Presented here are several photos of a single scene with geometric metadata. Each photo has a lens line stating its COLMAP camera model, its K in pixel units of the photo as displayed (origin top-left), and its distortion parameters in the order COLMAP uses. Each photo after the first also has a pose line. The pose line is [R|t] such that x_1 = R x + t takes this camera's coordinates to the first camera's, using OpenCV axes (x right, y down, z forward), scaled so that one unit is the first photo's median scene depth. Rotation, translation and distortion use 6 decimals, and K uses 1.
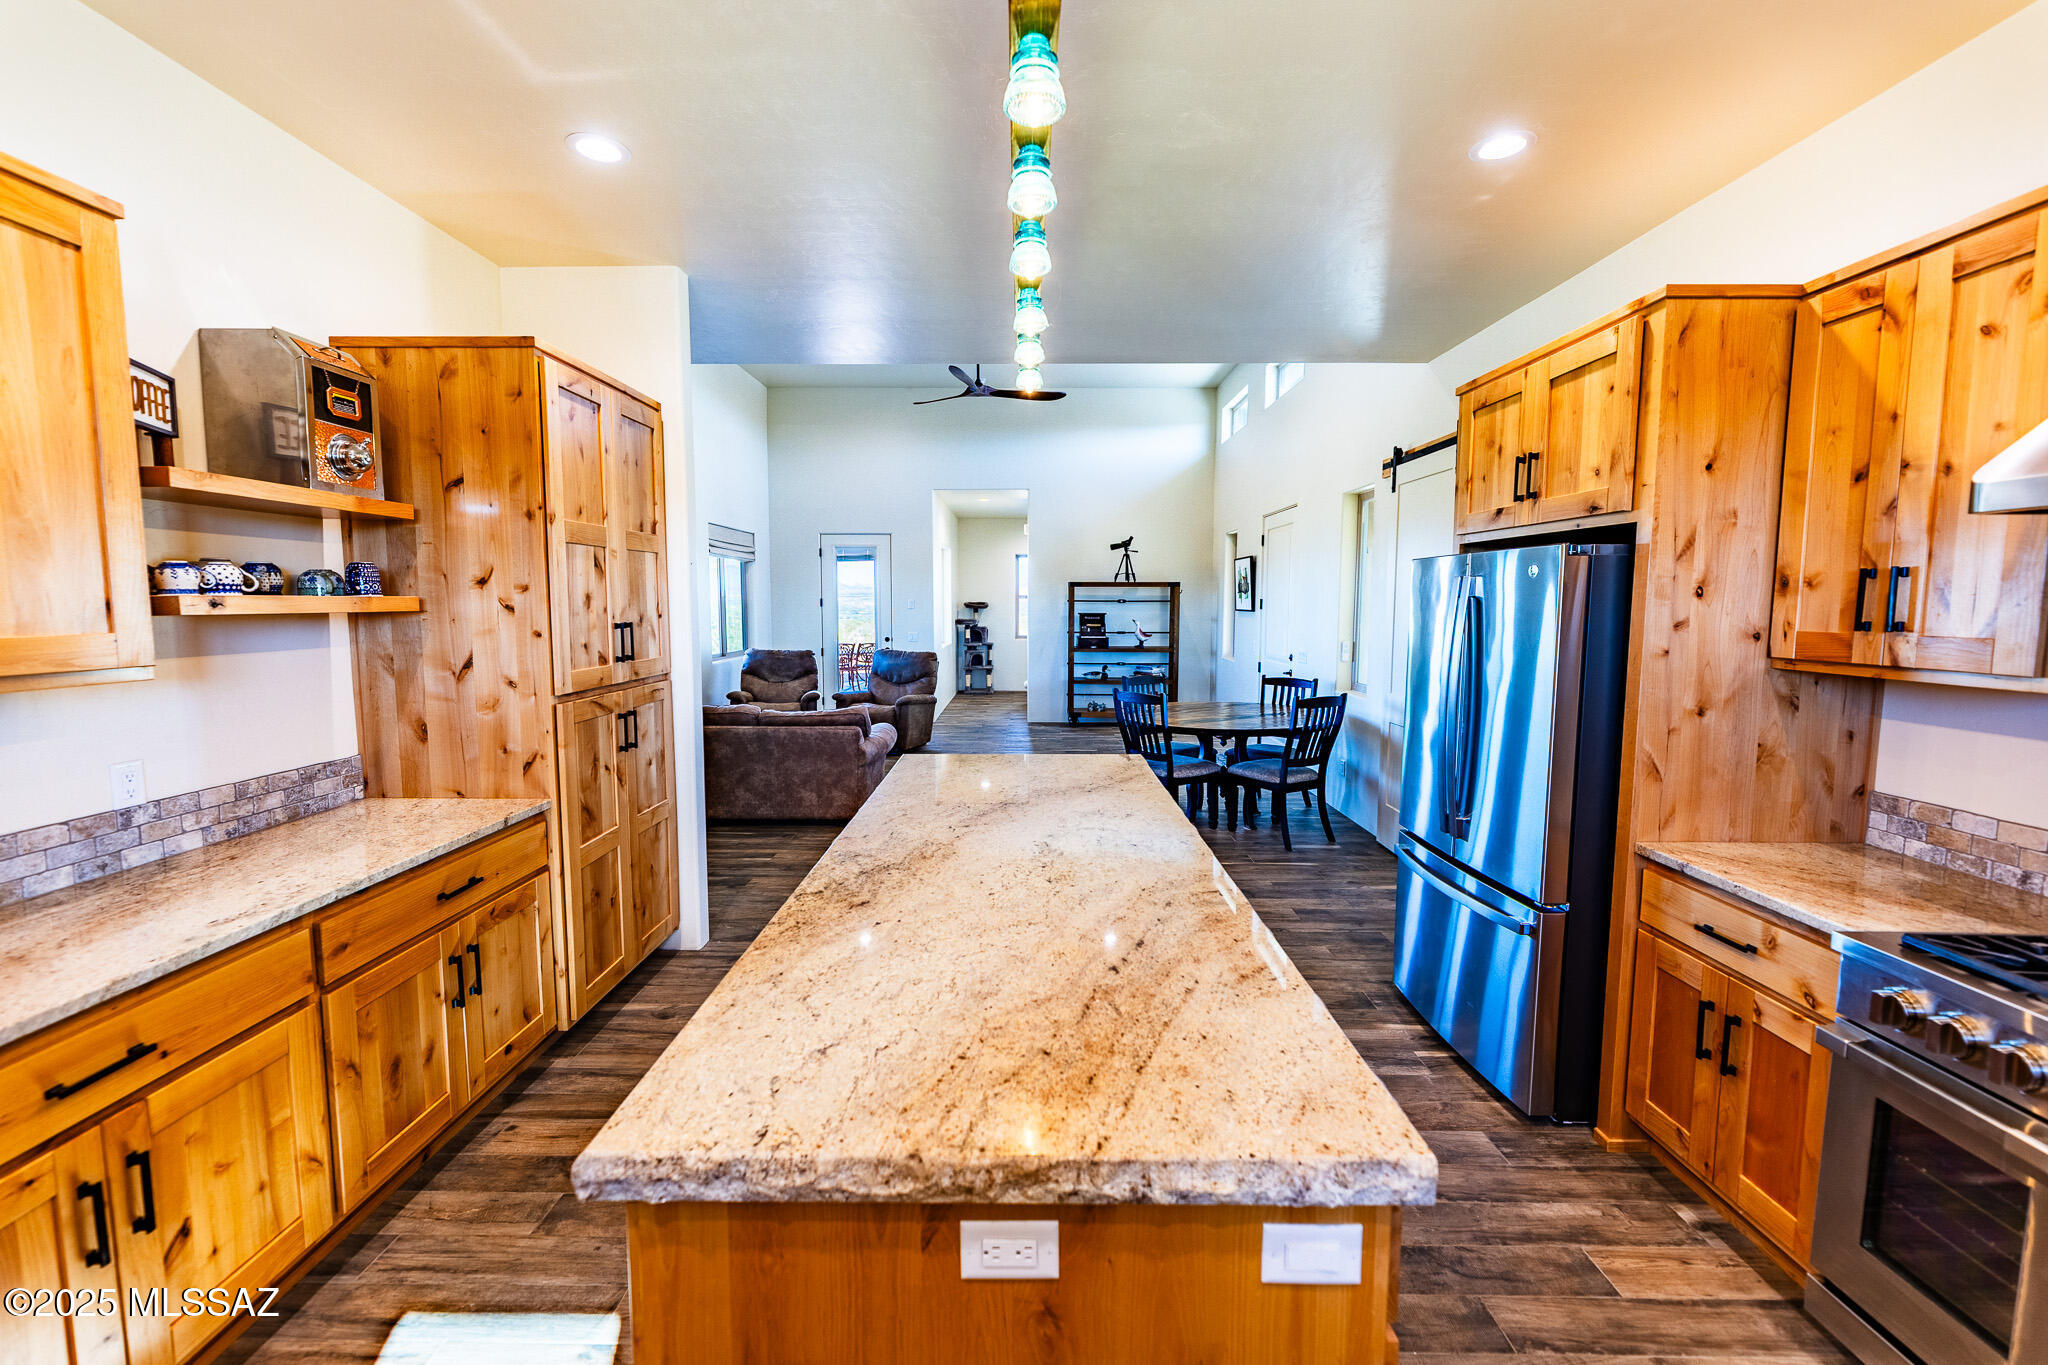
lens RADIAL K [[826.0, 0, 1019.3], [0, 826.0, 674.9], [0, 0, 1]] dist [0.001133, -0.001313]
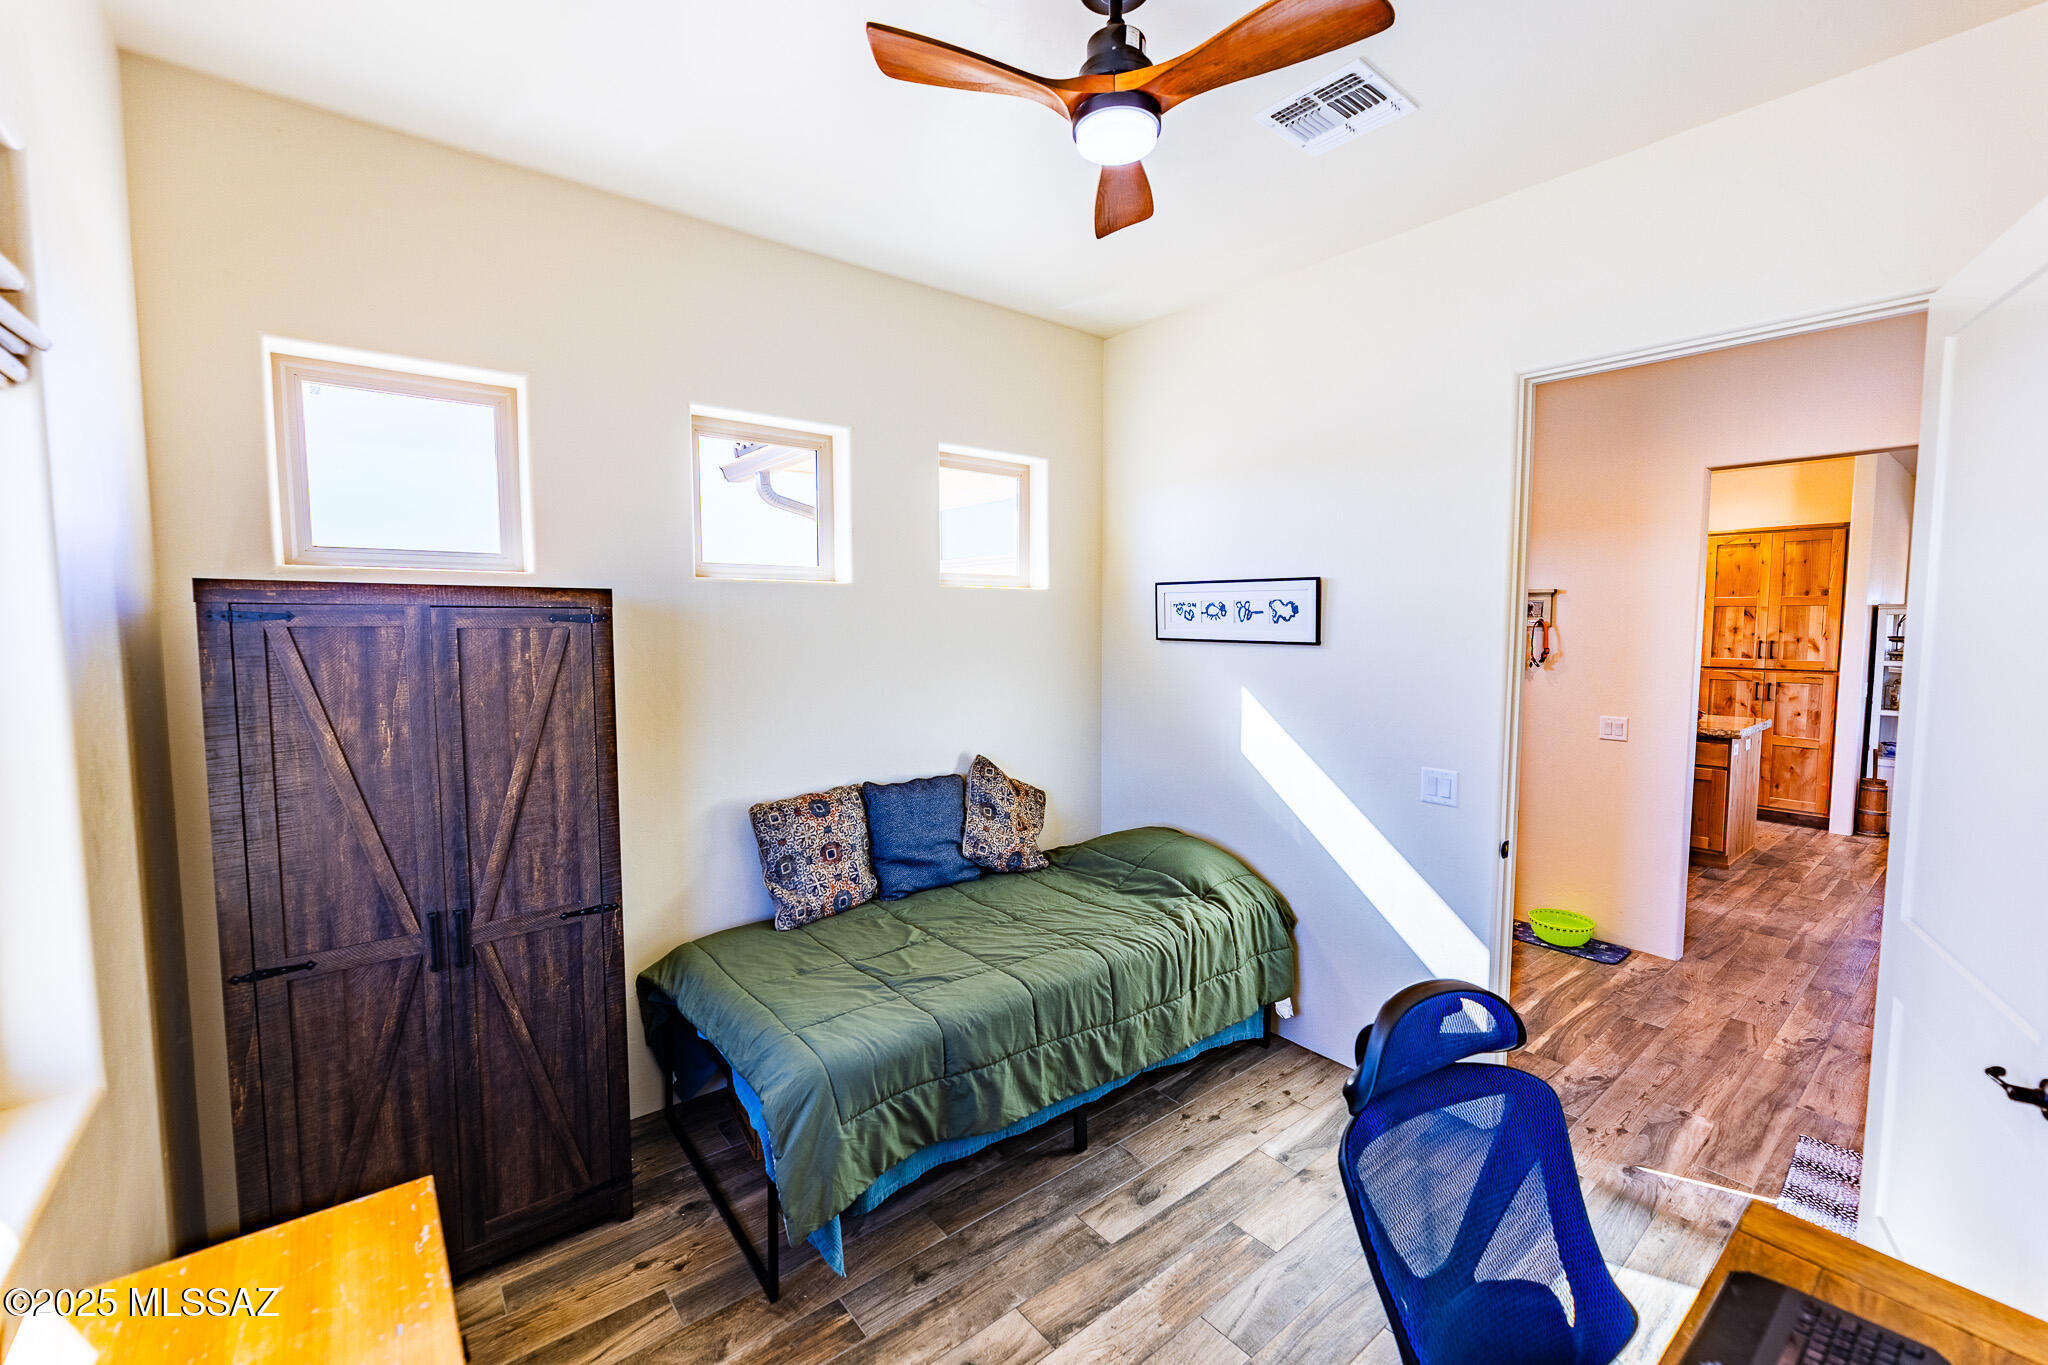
lens RADIAL K [[826.0, 0, 1039.1], [0, 826.0, 673.9], [0, 0, 1]] dist [0.001133, -0.001313]
pose [[-0.763916, 0.036166, -0.644302, 2.576521], [-0.064932, 0.989053, 0.132504, -0.153535], [0.642041, 0.143057, -0.753205, 1.563384]]
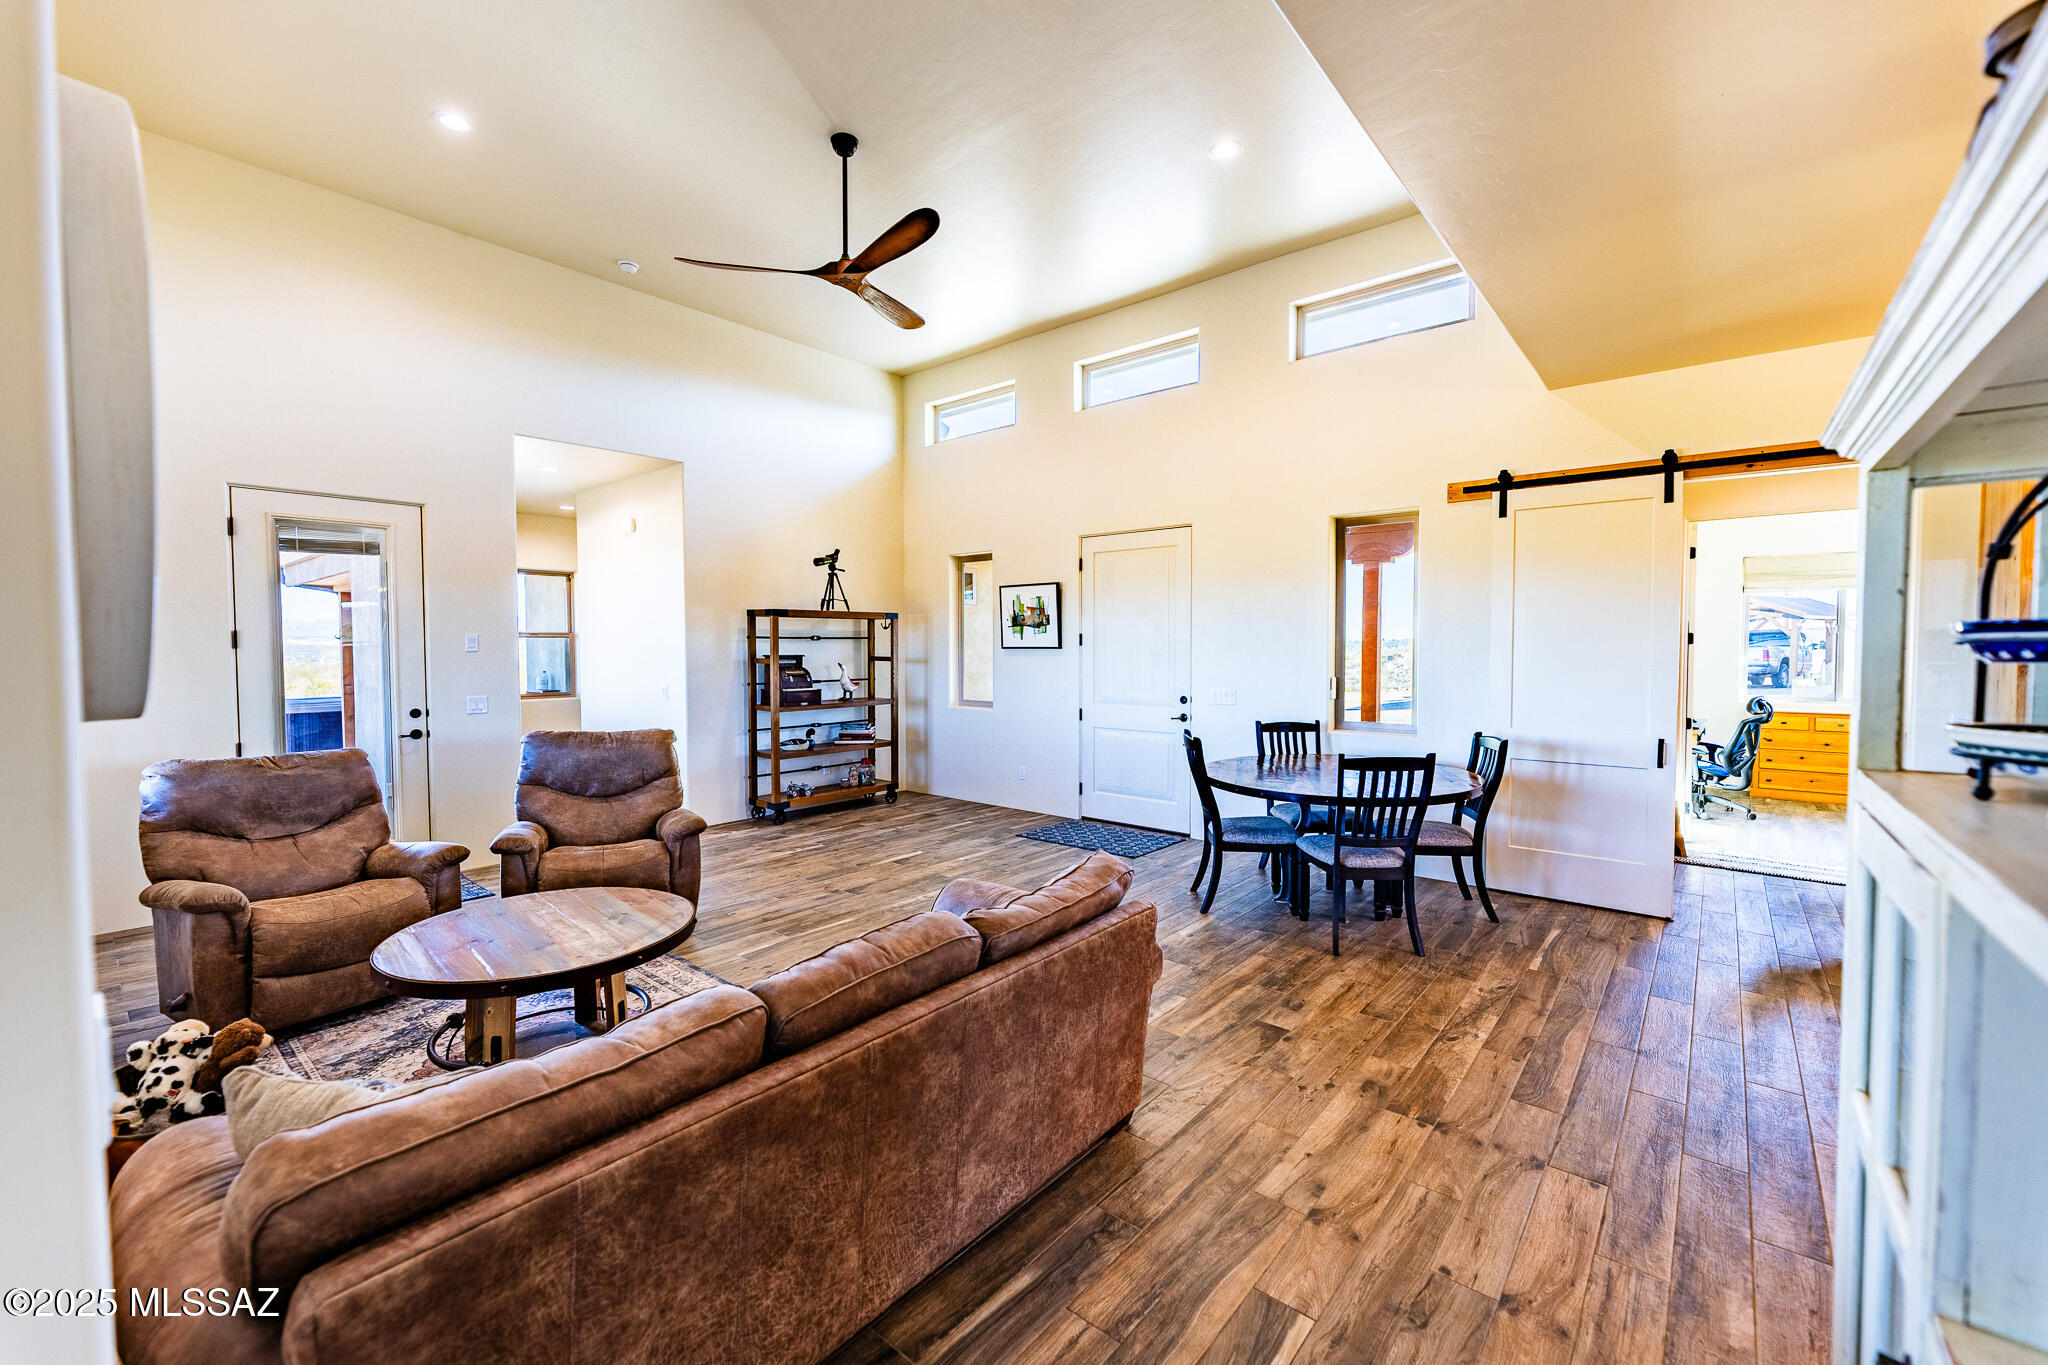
lens RADIAL K [[826.0, 0, 1020.2], [0, 826.0, 668.7], [0, 0, 1]] dist [0.001133, -0.001313]
pose [[0.641929, -0.027170, 0.766283, -1.155050], [0.073142, 0.996985, -0.025922, -0.113141], [-0.763268, 0.072687, 0.641980, 1.483990]]
